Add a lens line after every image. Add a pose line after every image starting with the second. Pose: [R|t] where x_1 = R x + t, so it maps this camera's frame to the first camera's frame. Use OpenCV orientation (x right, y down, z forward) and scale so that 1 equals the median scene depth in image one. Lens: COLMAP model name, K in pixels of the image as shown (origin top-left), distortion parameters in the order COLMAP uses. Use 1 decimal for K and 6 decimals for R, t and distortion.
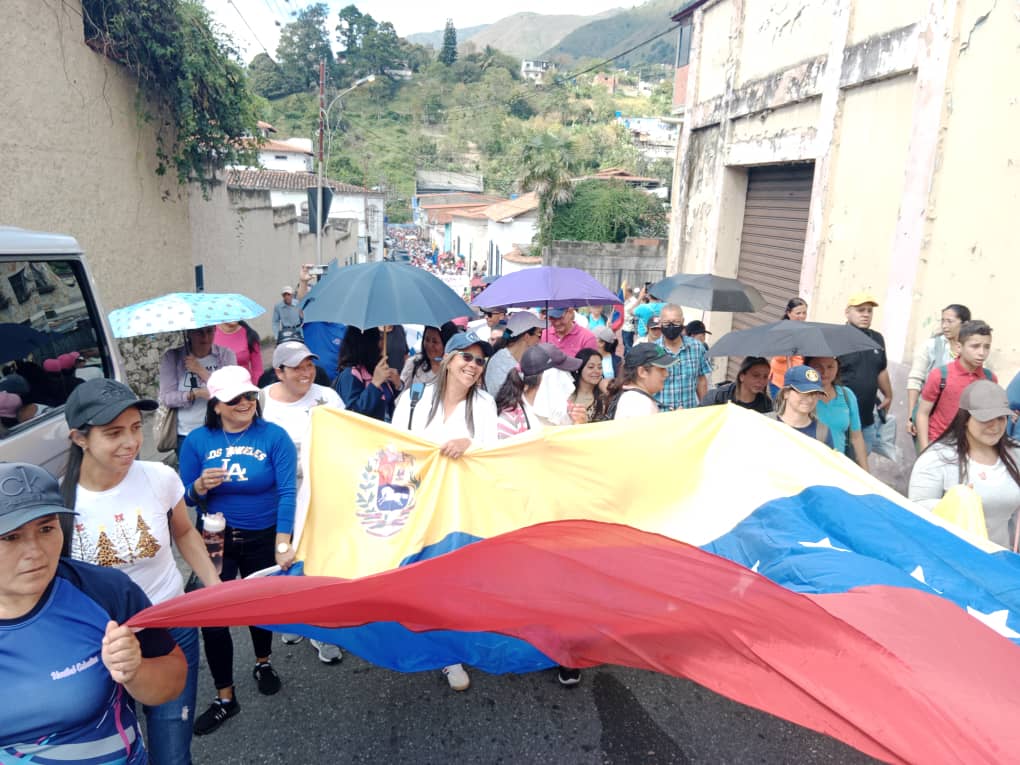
lens RADIAL K [[805.2, 0, 510.0], [0, 805.2, 382.5], [0, 0, 1]] dist [0.110934, -0.172223]
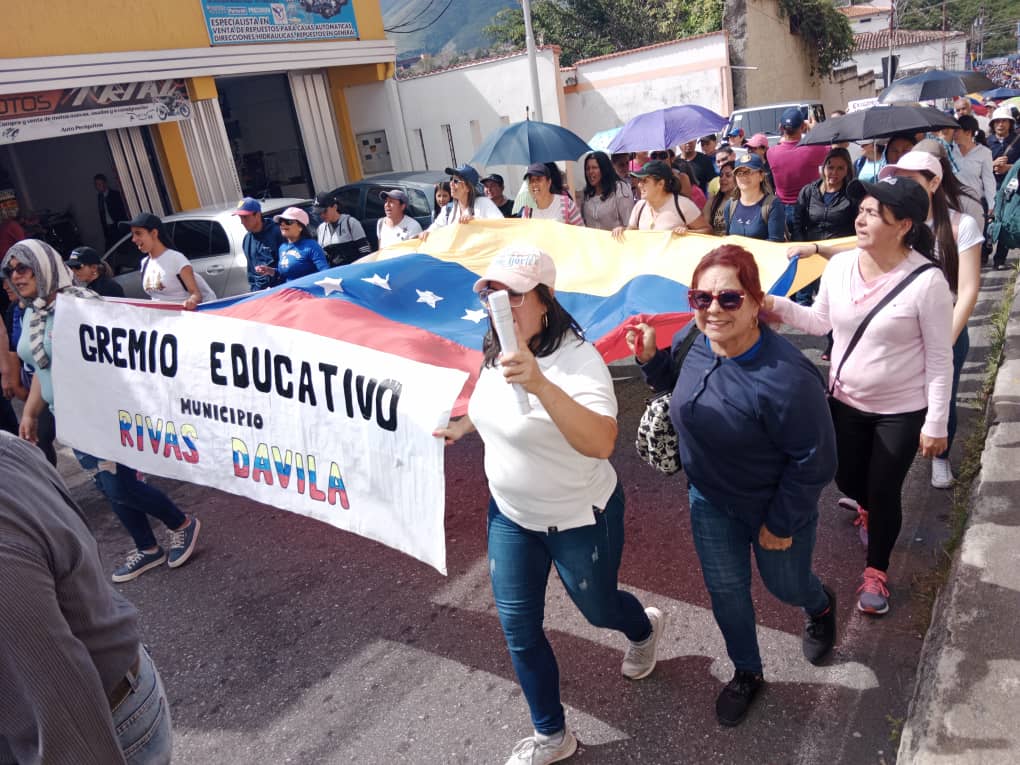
lens RADIAL K [[805.2, 0, 510.0], [0, 805.2, 382.5], [0, 0, 1]] dist [0.110934, -0.172223]
pose [[0.779726, 0.052215, -0.623939, 0.212047], [0.042572, 0.989789, 0.136033, 0.133798], [0.624671, -0.132630, 0.769542, -0.750041]]
